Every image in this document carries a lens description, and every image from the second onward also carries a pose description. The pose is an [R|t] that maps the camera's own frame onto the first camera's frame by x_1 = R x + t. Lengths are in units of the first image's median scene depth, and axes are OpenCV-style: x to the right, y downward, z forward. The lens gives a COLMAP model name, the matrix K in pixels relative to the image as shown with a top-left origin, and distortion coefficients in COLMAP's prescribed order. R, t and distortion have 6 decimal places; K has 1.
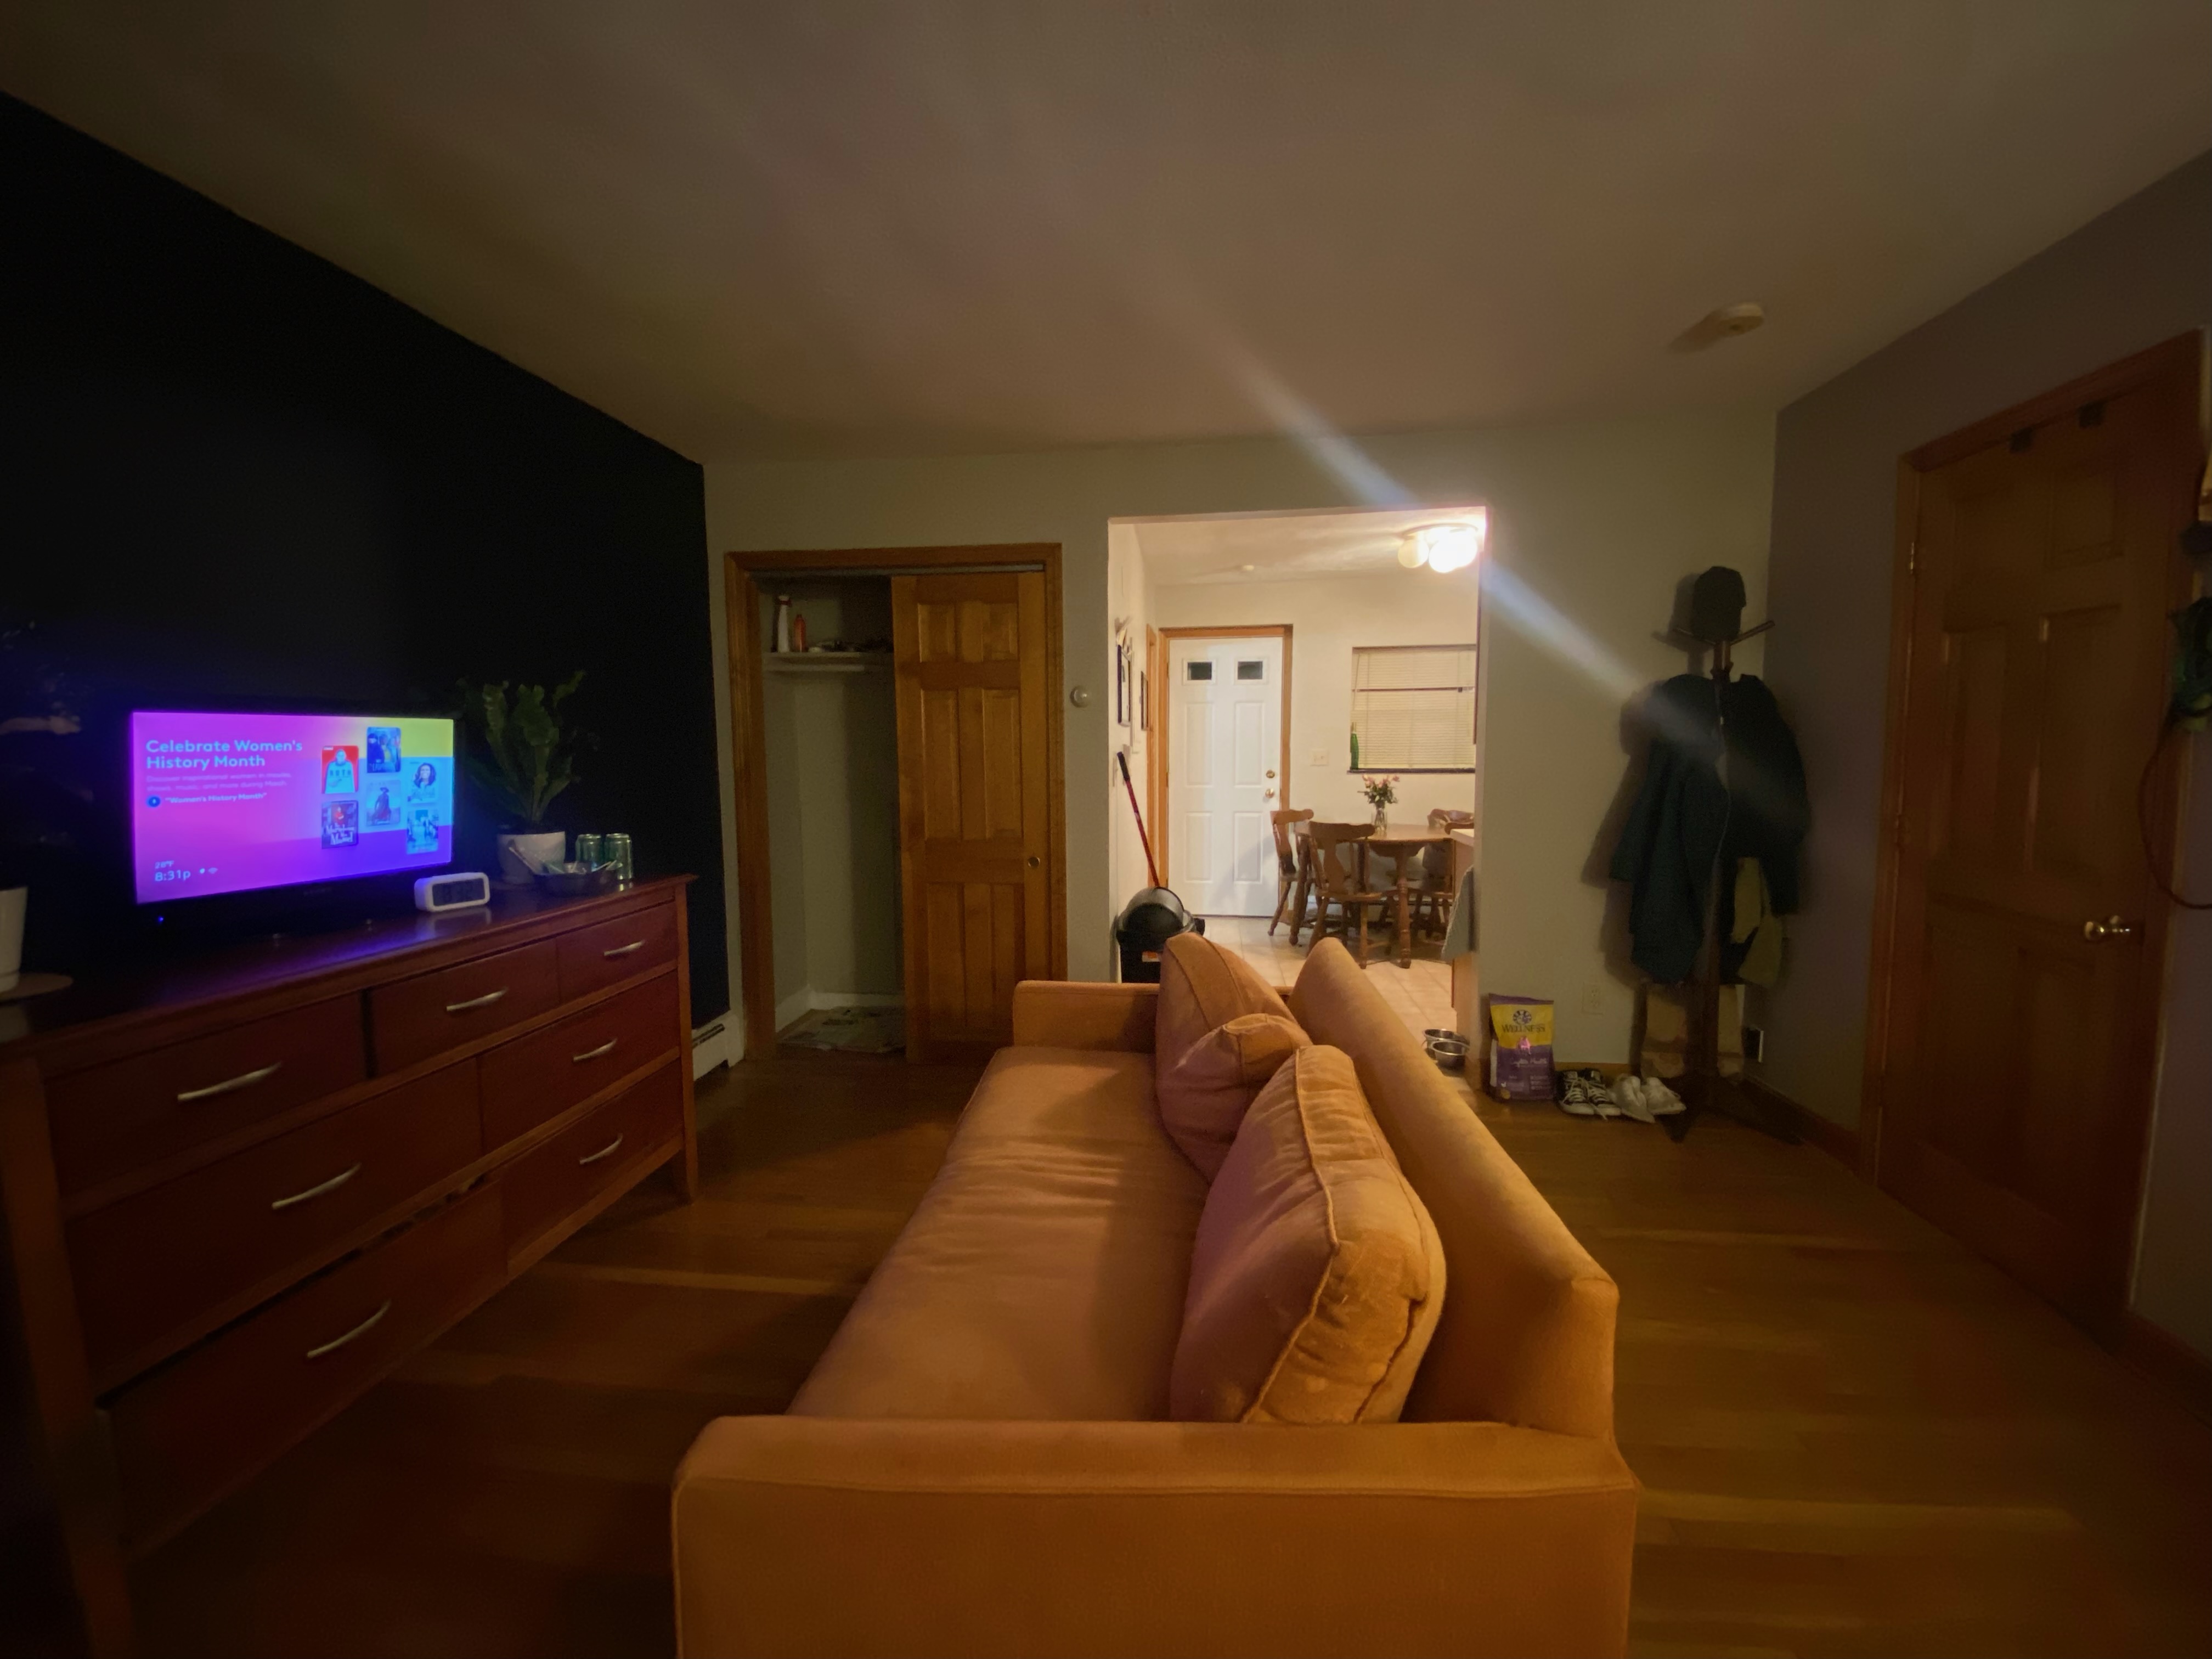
lens RADIAL K [[906.3, 0, 1105.7], [0, 906.3, 827.4], [0, 0, 1]] dist [-0.002775, -0.000128]
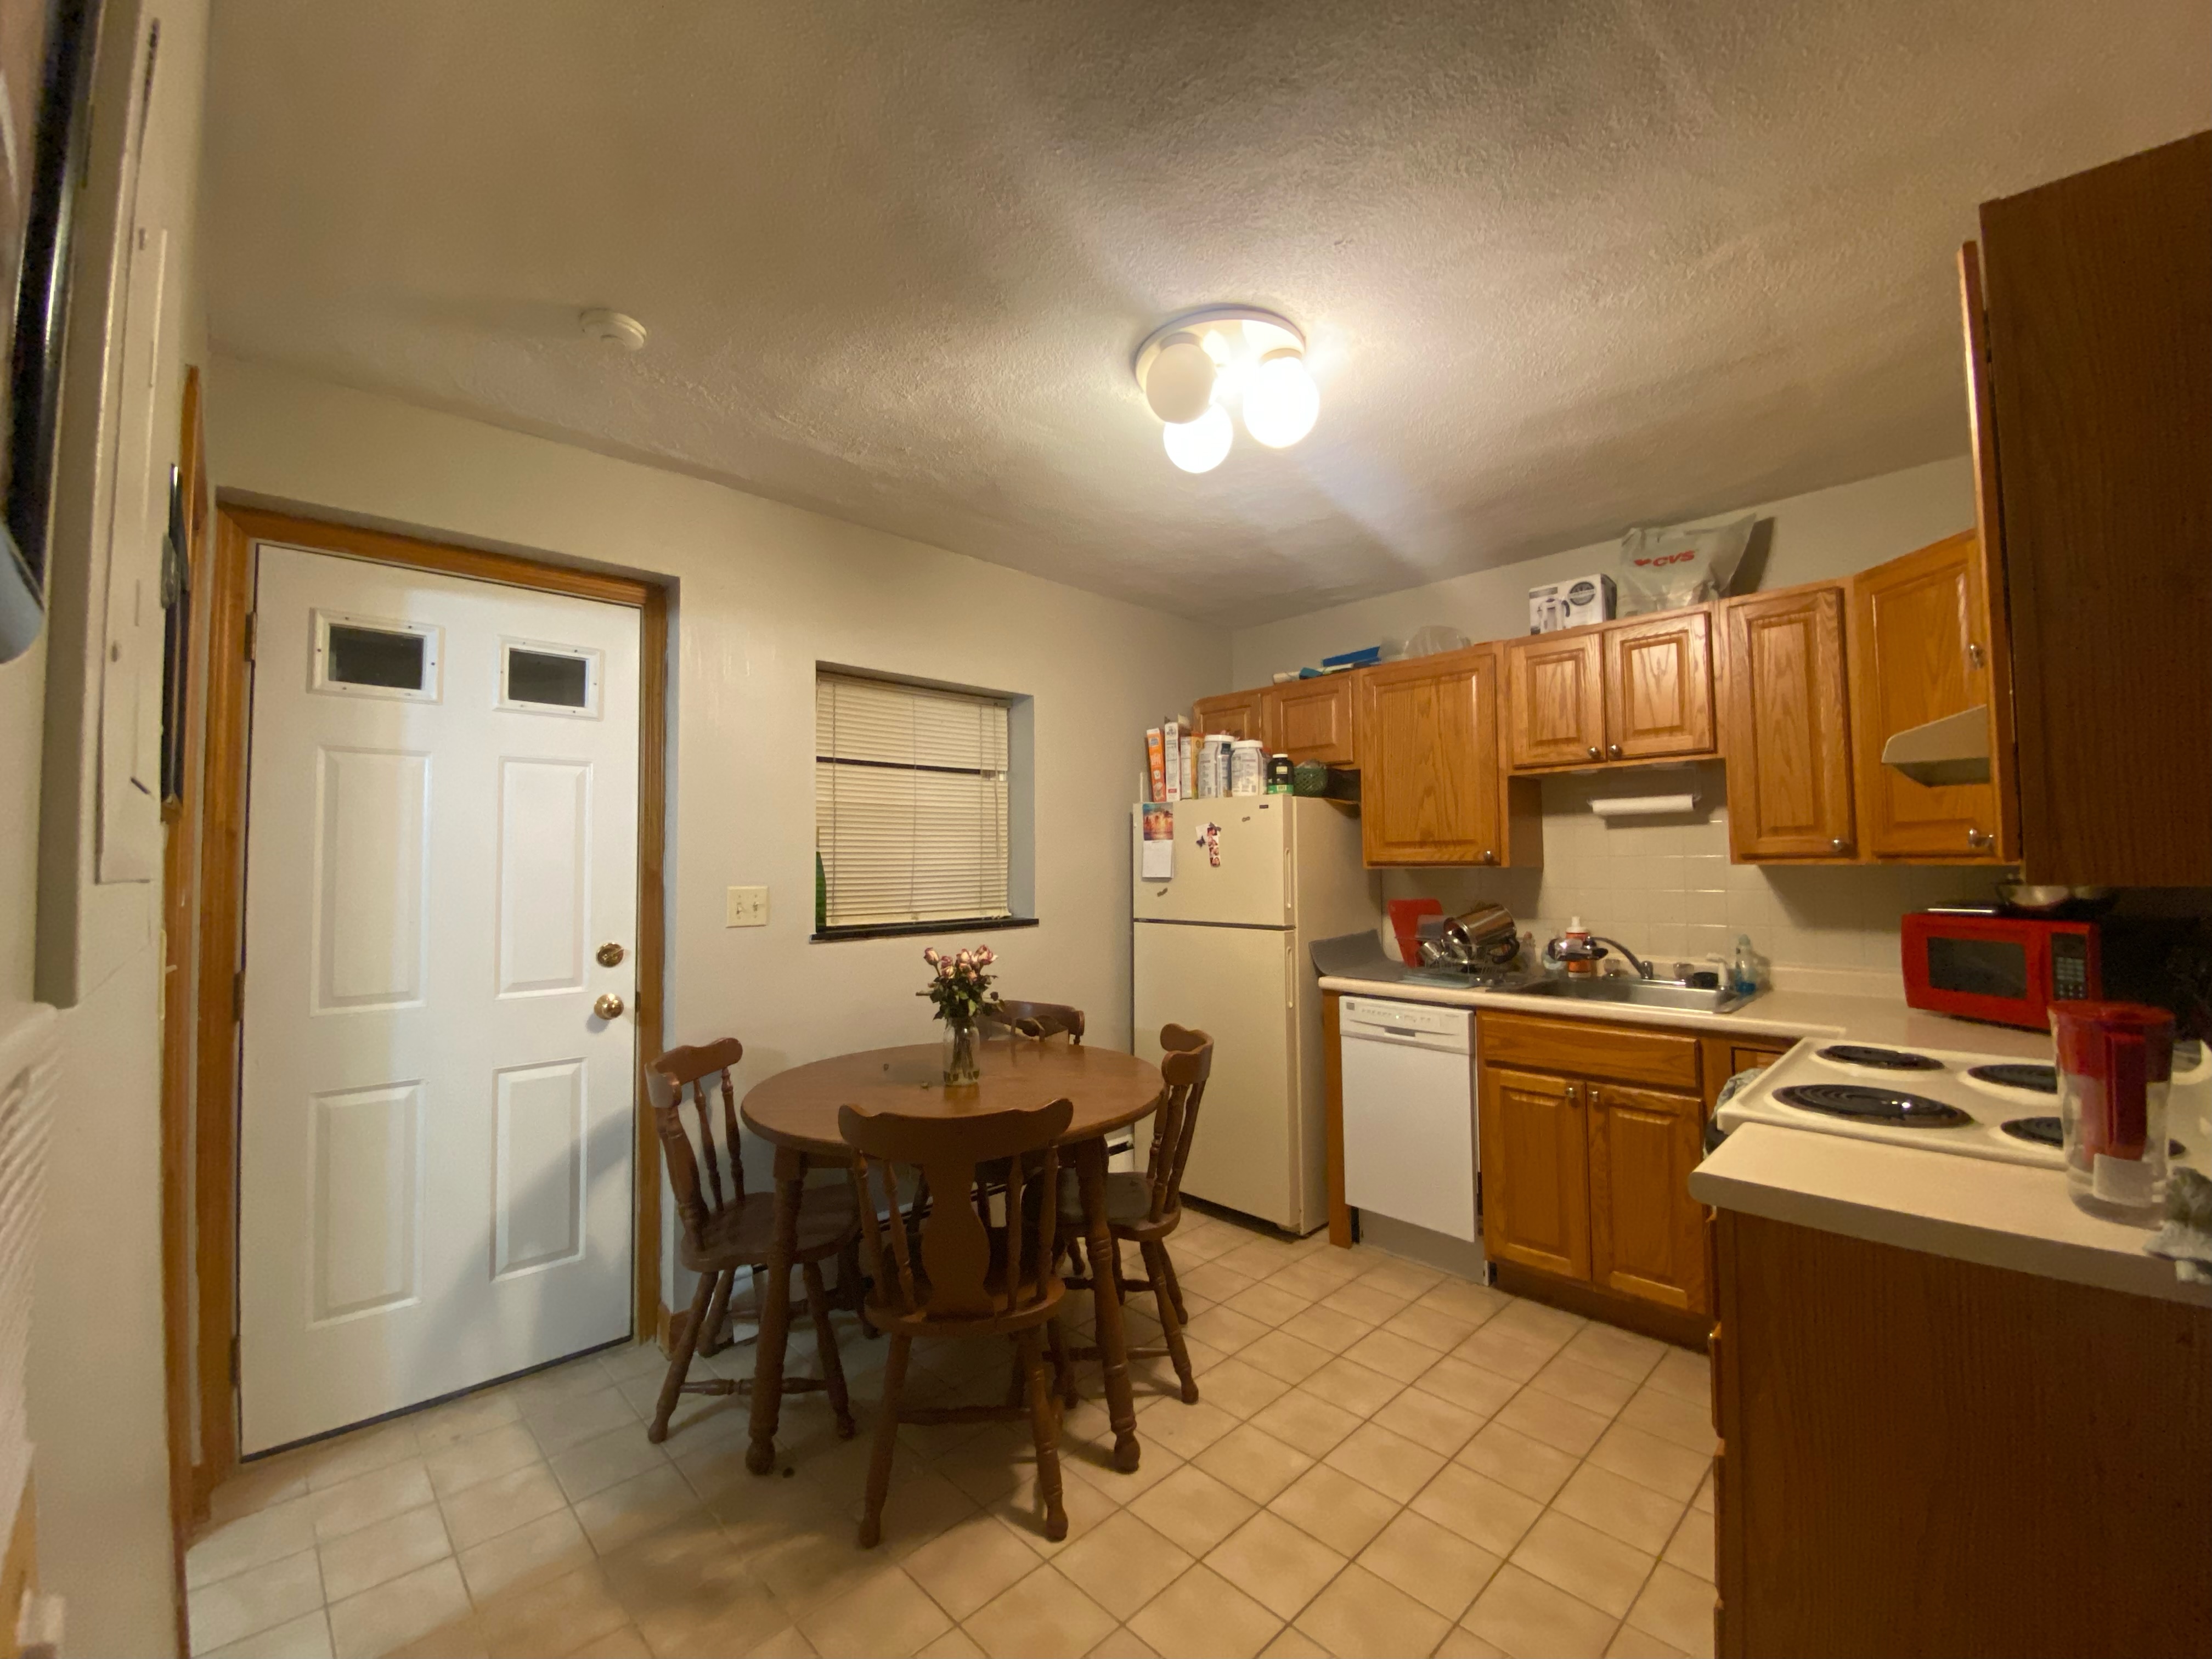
lens RADIAL K [[906.3, 0, 1099.5], [0, 906.3, 833.9], [0, 0, 1]] dist [-0.002775, -0.000128]
pose [[0.640428, 0.031818, 0.767359, 0.020348], [0.075975, 0.991616, -0.104524, -0.053863], [-0.764251, 0.125240, 0.632642, 0.596860]]
